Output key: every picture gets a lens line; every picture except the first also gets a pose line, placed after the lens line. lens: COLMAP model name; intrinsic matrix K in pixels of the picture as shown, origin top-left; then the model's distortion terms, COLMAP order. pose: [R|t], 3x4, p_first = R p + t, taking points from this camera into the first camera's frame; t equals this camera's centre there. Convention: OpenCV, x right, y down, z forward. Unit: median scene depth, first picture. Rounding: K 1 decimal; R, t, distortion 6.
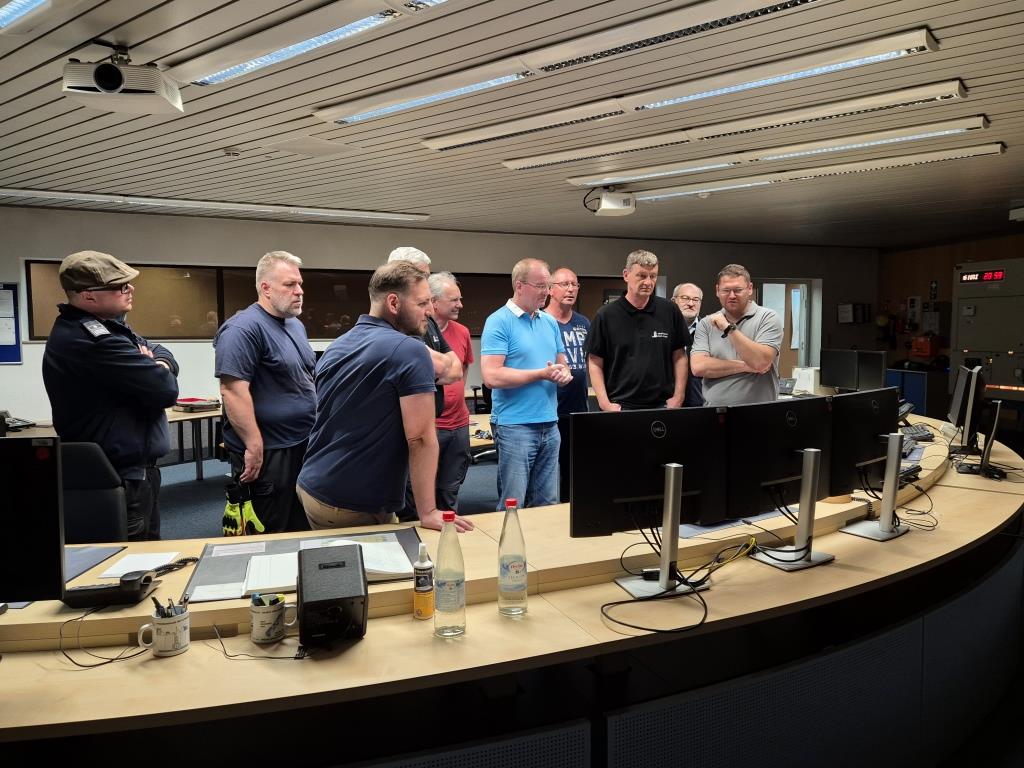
lens RADIAL K [[725.1, 0, 452.4], [0, 725.1, 382.7], [0, 0, 1]] dist [0.089670, -0.065385]
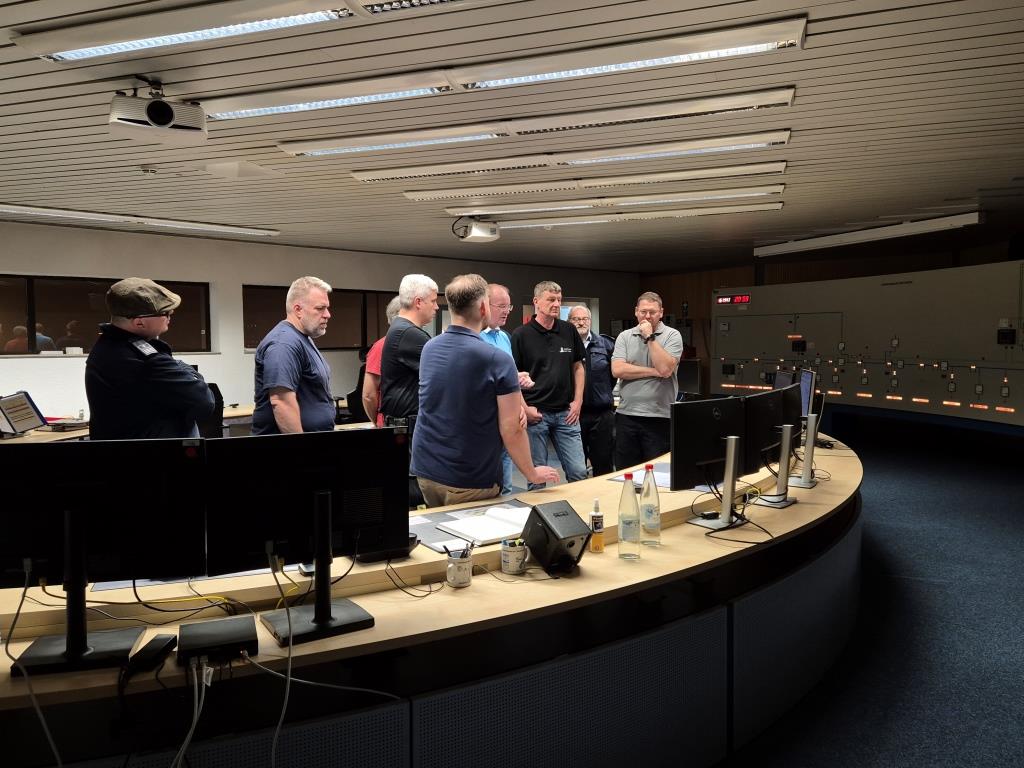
lens RADIAL K [[725.1, 0, 452.4], [0, 725.1, 382.7], [0, 0, 1]] dist [0.089670, -0.065385]
pose [[0.956075, -0.021638, 0.292322, -0.370421], [0.026864, 0.999543, -0.013874, 0.005235], [-0.291889, 0.021118, 0.956219, -0.135958]]
